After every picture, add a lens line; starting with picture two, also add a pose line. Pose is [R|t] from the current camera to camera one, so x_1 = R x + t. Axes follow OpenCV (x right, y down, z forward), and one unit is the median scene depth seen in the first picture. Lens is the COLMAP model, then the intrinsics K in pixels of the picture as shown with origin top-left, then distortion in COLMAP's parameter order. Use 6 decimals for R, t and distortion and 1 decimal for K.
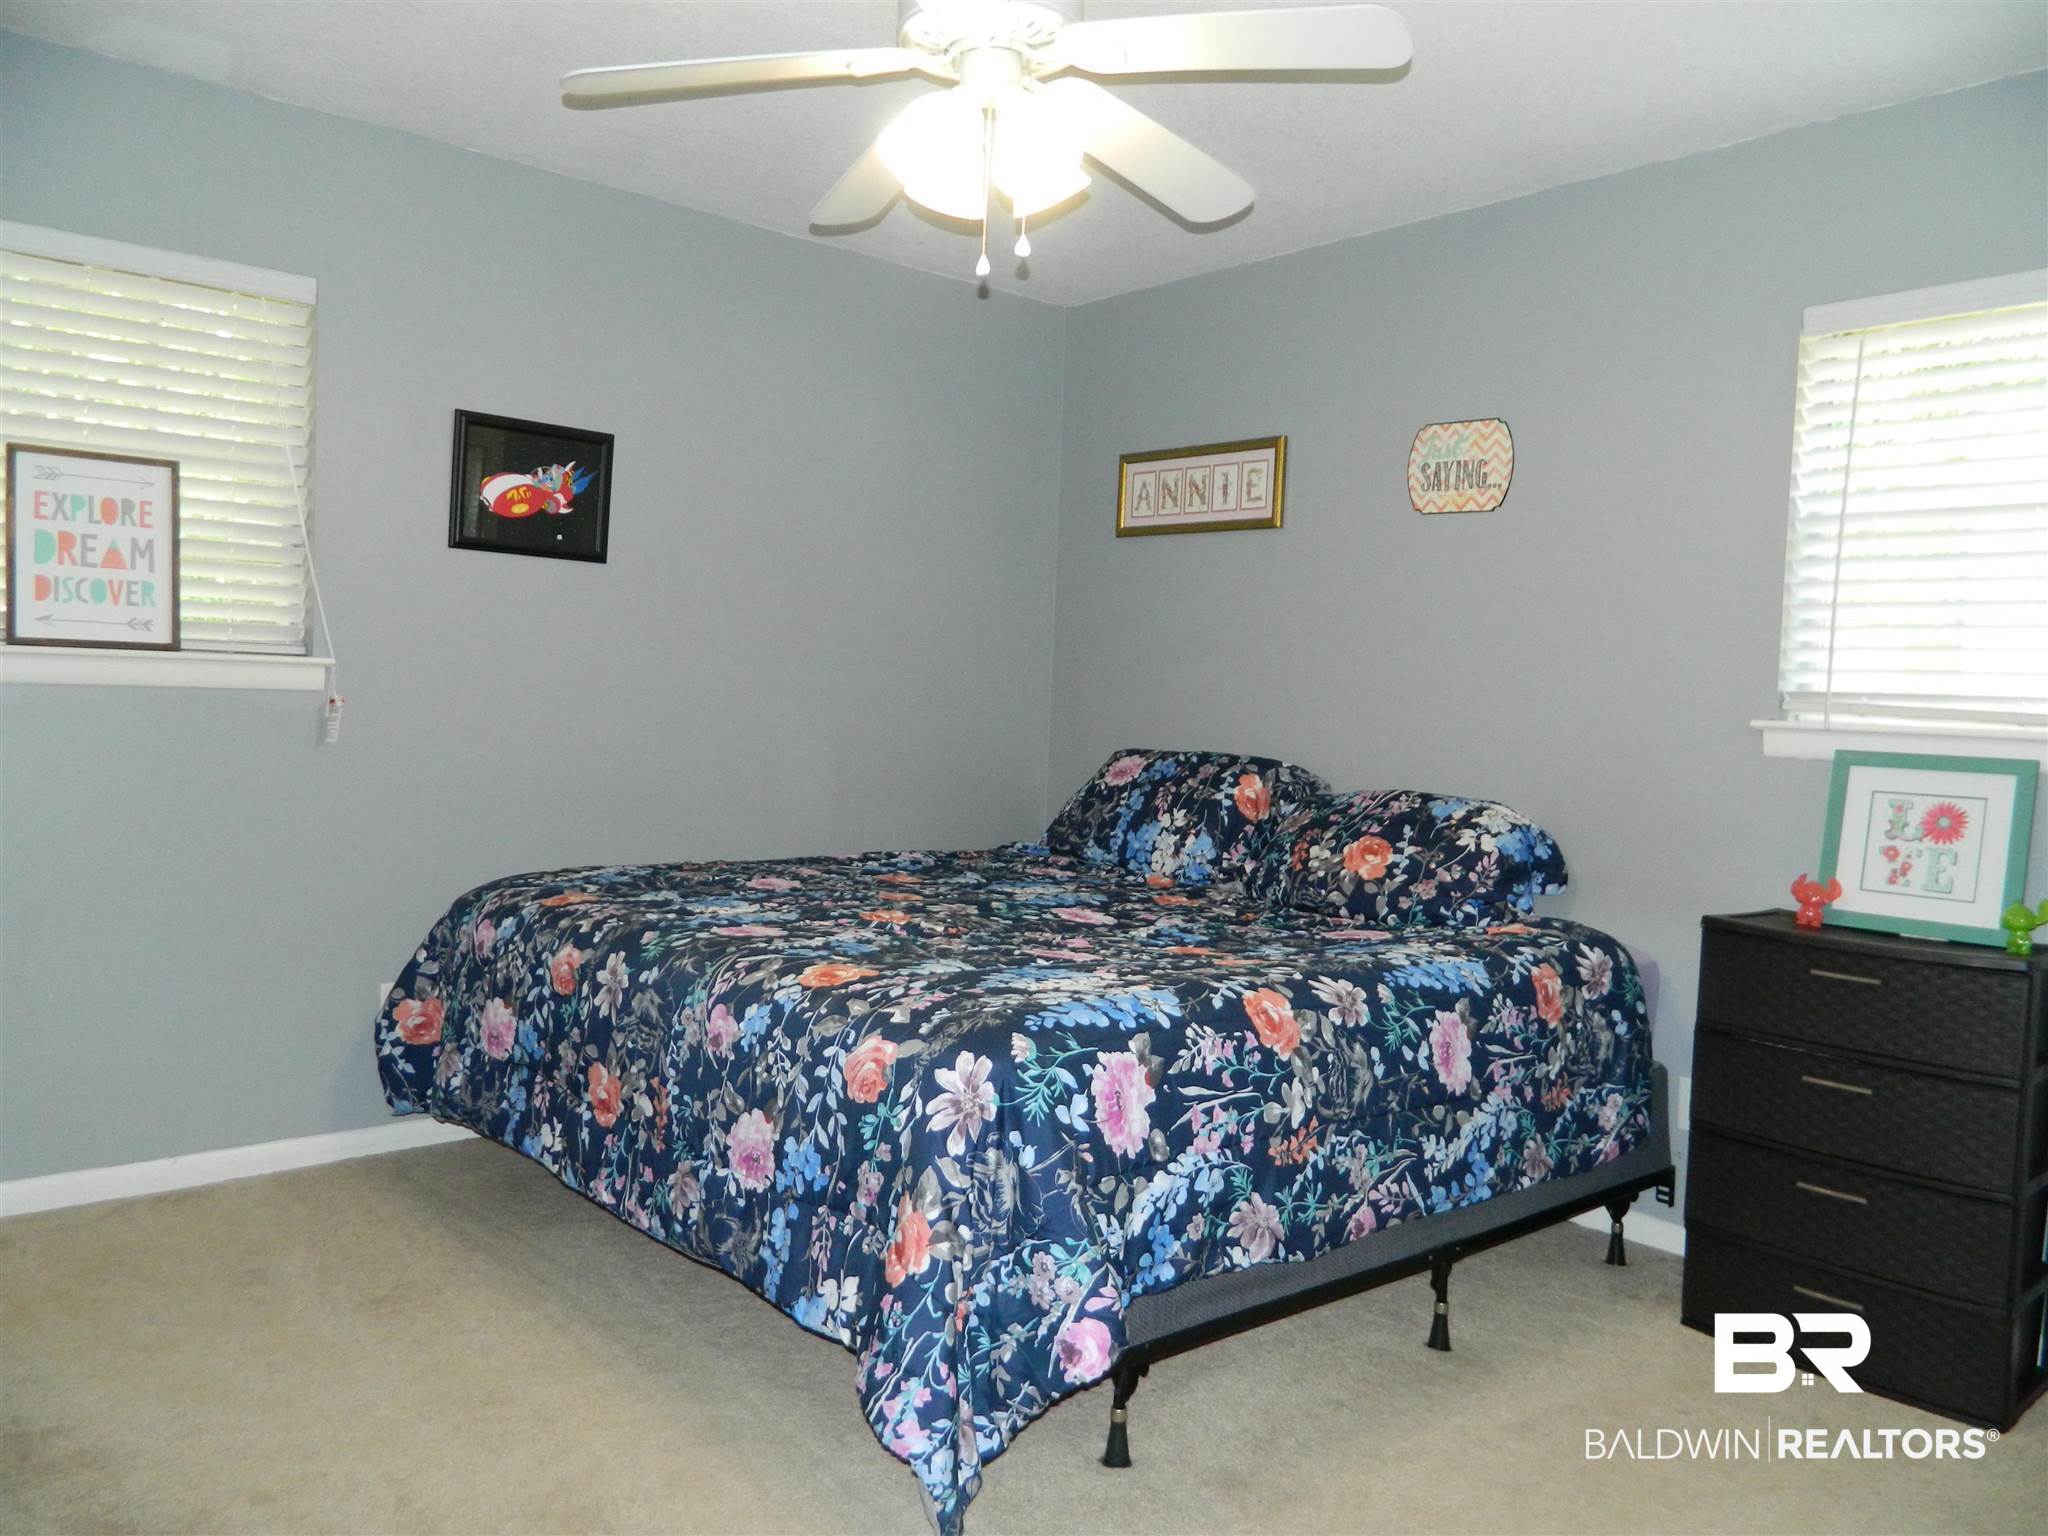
lens RADIAL K [[1516.0, 0, 1023.4], [0, 1516.0, 757.4], [0, 0, 1]] dist [0.013846, -0.005388]
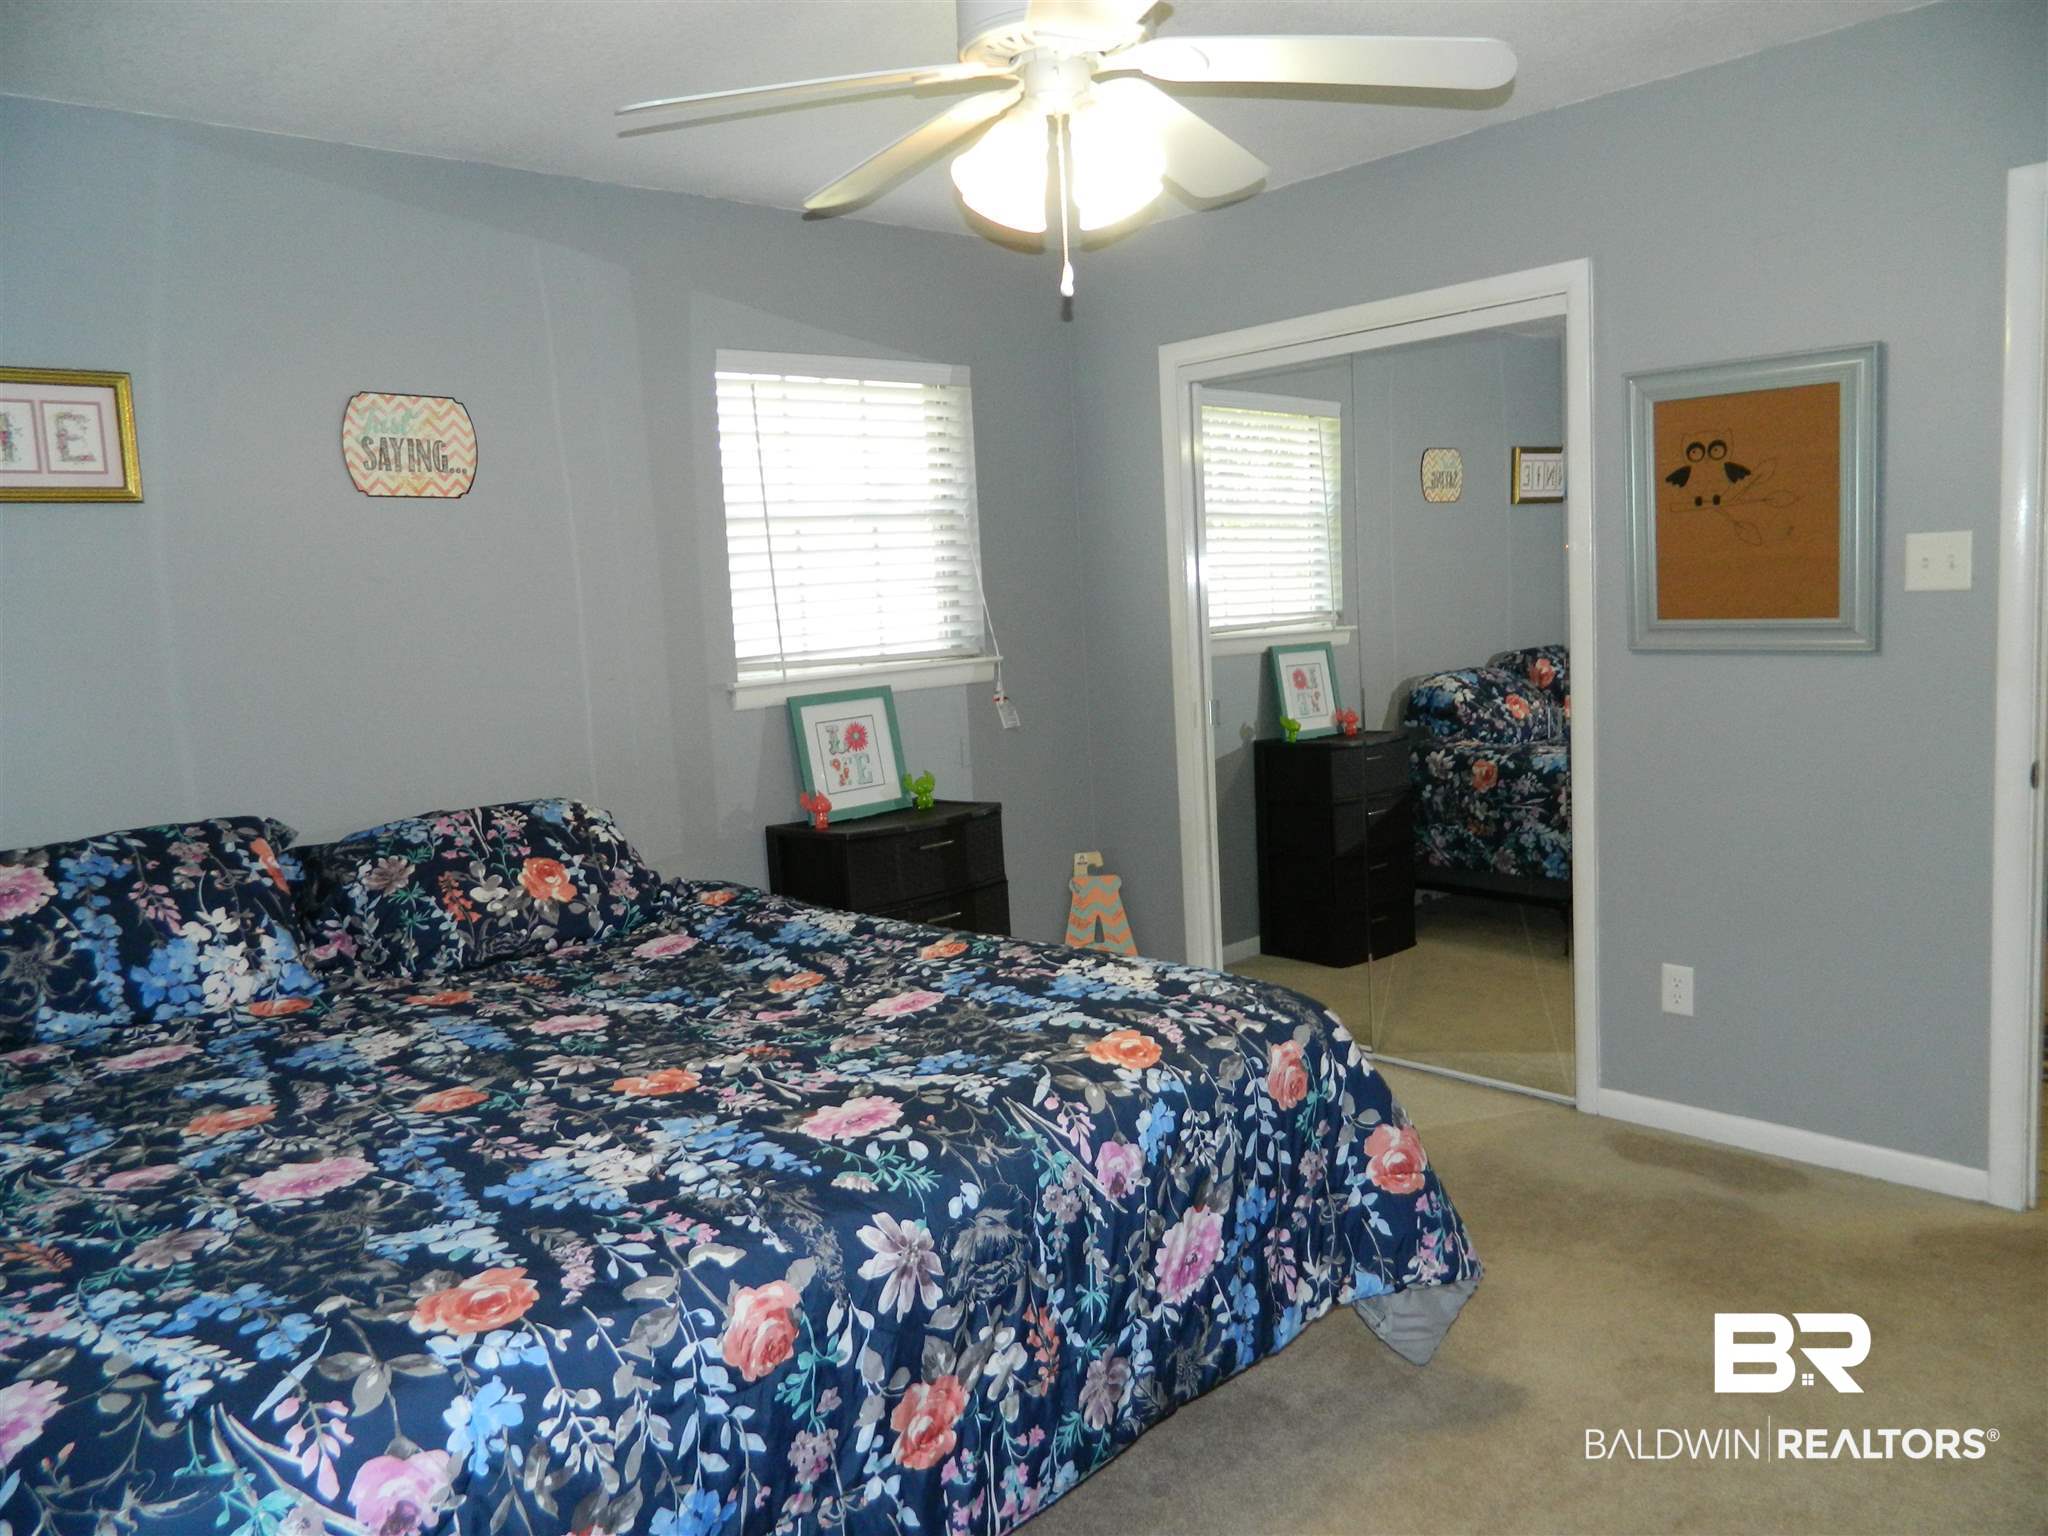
lens RADIAL K [[1516.0, 0, 1023.4], [0, 1516.0, 757.4], [0, 0, 1]] dist [0.013846, -0.005388]
pose [[-0.044864, -0.156031, 0.986733, -0.776736], [0.101307, 0.981925, 0.159877, -0.142362], [-0.993843, 0.107136, -0.028246, 0.830814]]
